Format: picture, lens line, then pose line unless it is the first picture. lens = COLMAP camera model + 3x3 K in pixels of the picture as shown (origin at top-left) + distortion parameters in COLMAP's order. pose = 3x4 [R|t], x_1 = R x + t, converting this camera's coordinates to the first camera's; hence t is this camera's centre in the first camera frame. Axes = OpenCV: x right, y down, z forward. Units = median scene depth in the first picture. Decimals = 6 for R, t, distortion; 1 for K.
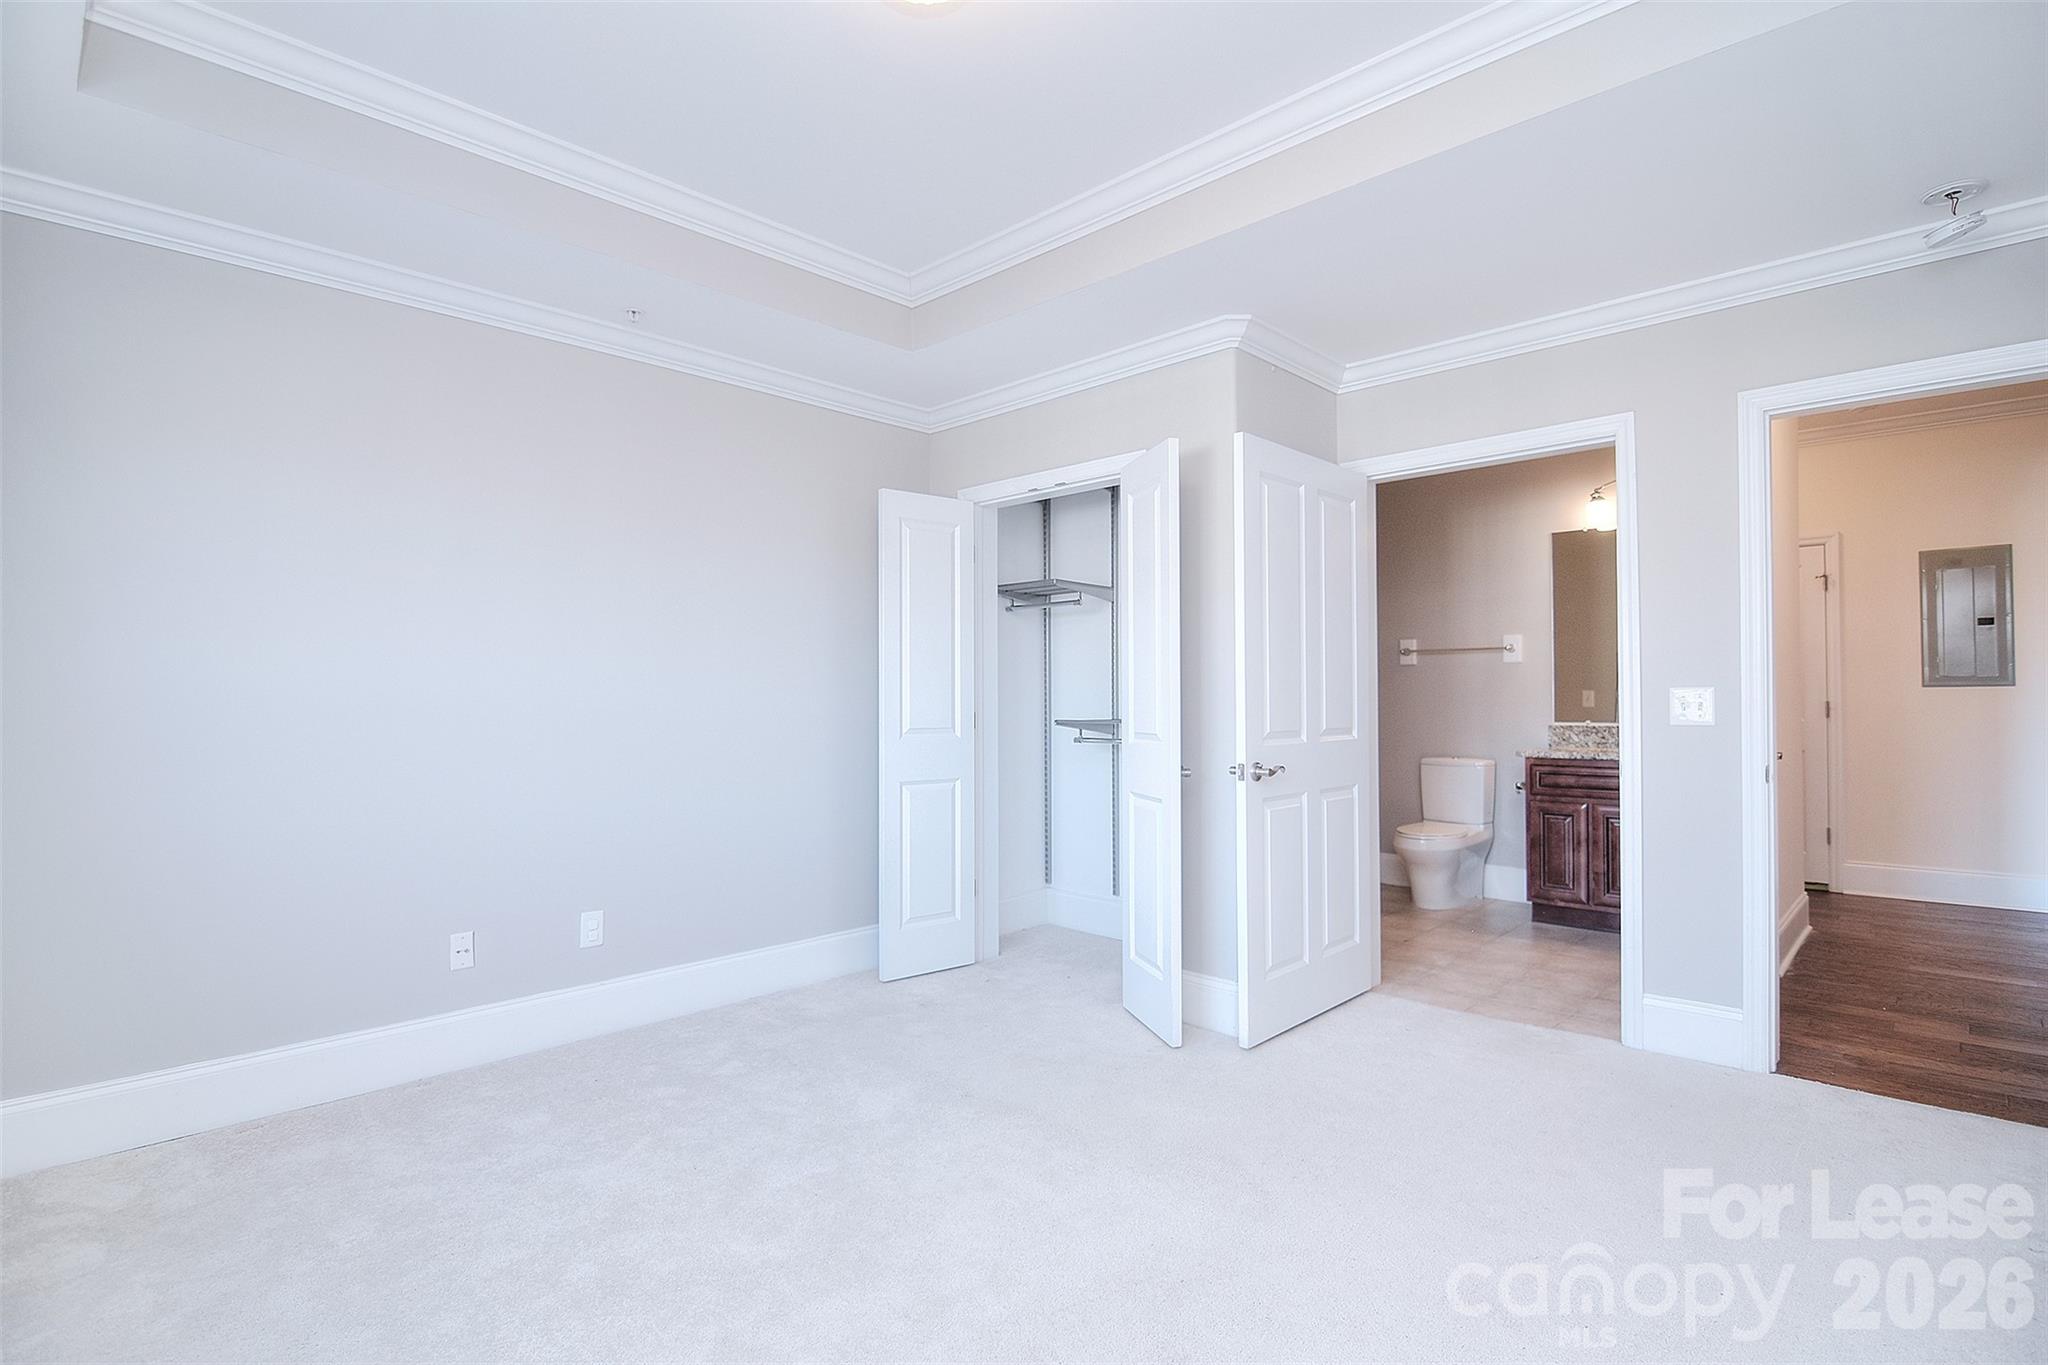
lens RADIAL K [[990.5, 0, 1031.8], [0, 990.5, 682.7], [0, 0, 1]] dist [-0.014492, -0.005227]
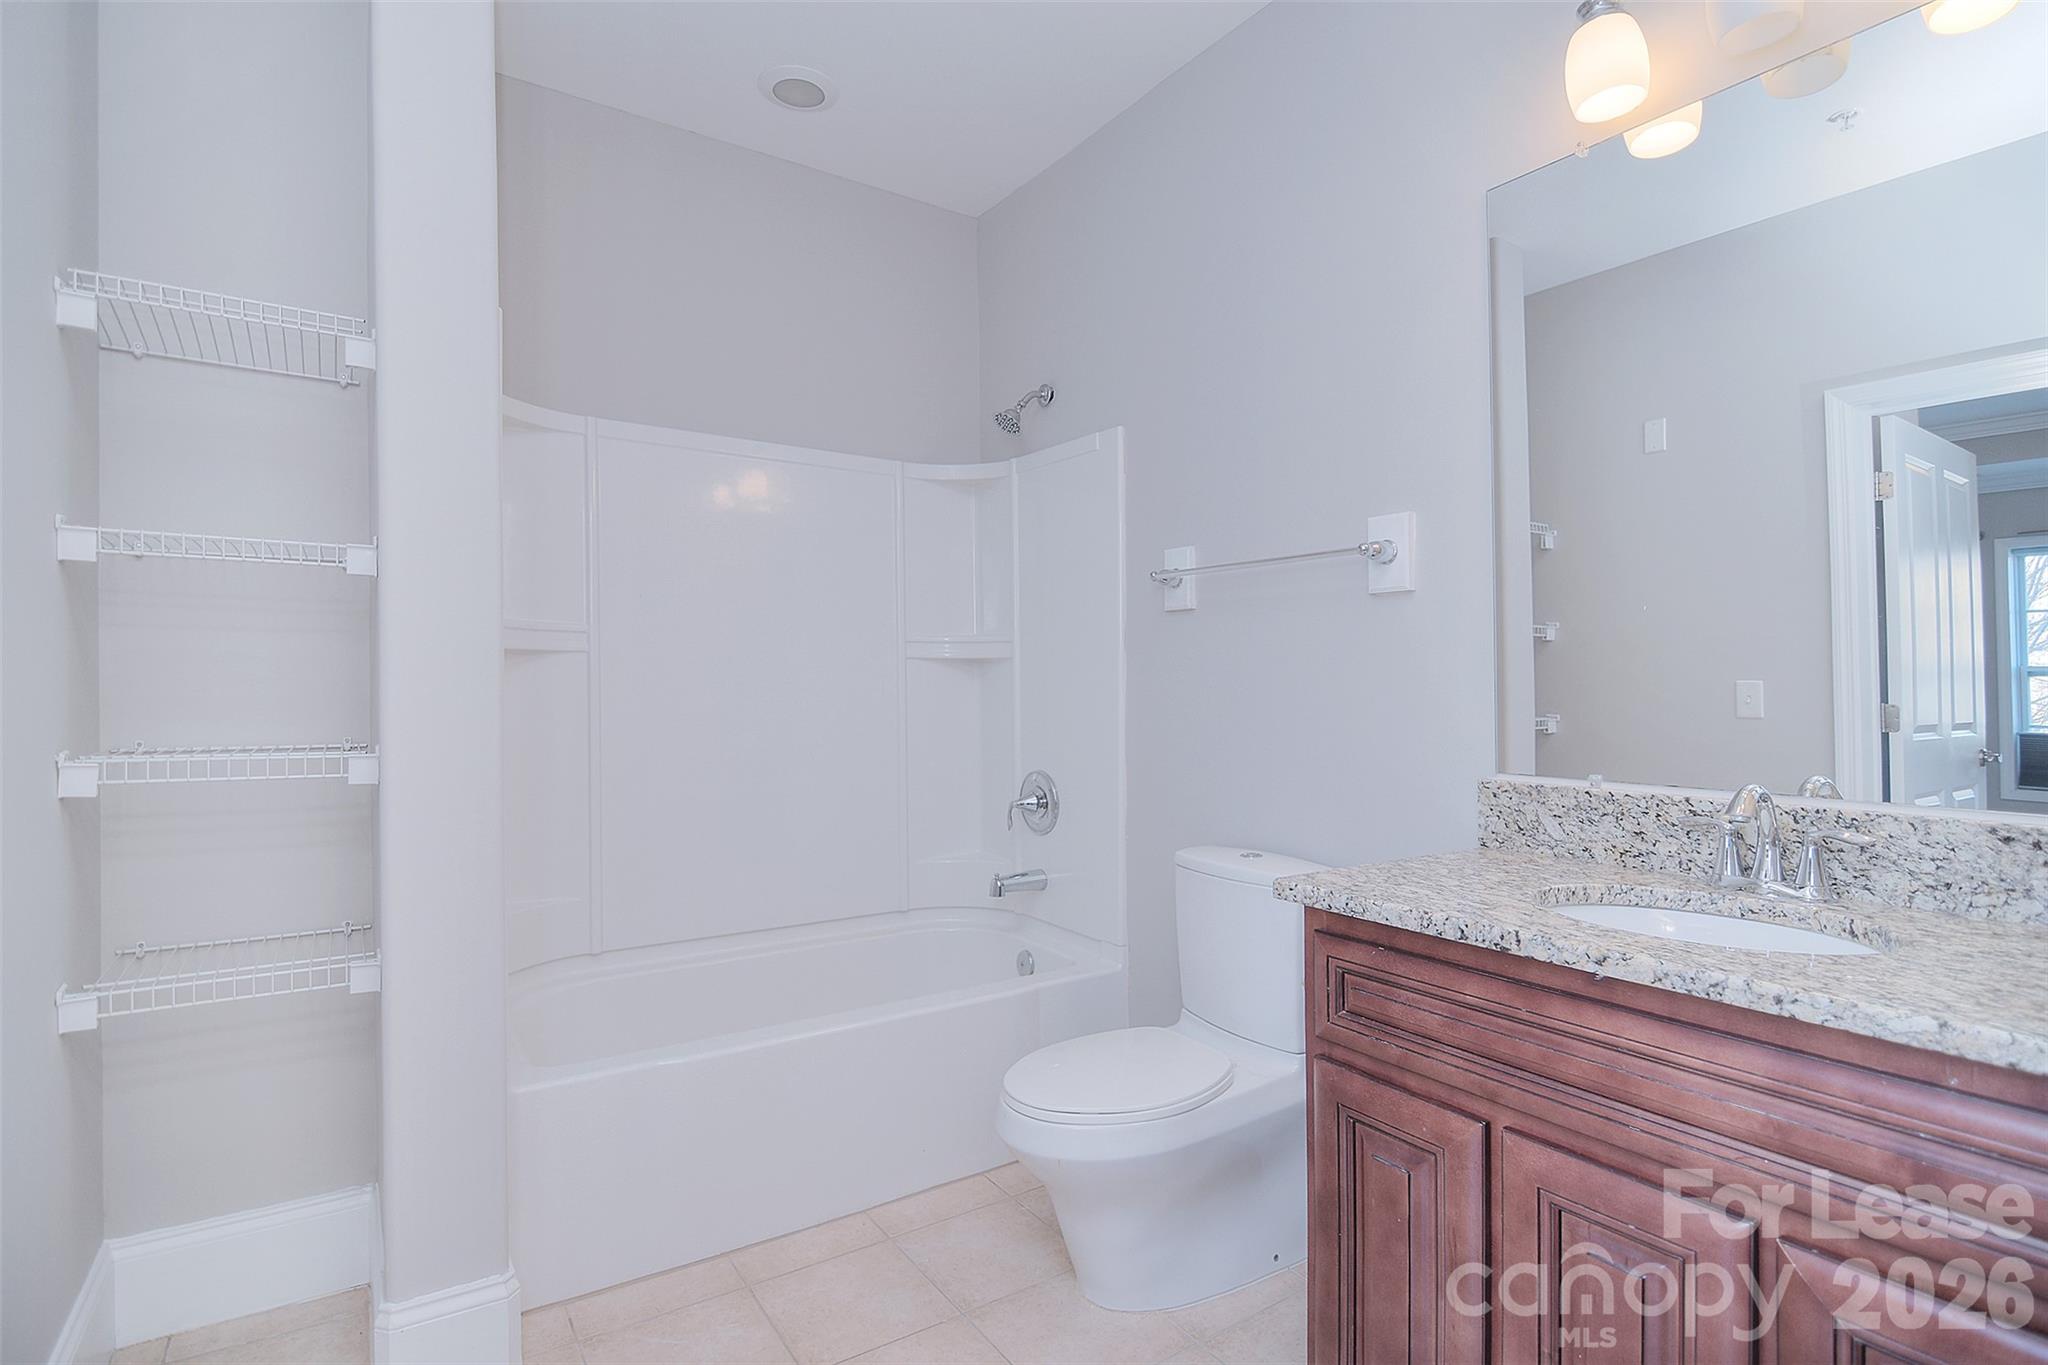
lens RADIAL K [[990.5, 0, 1021.4], [0, 990.5, 667.8], [0, 0, 1]] dist [-0.014492, -0.005227]
pose [[0.975938, 0.004145, -0.218010, 0.408373], [-0.003431, 0.999987, 0.003654, 0.004714], [0.218022, -0.002818, 0.975940, 0.592198]]
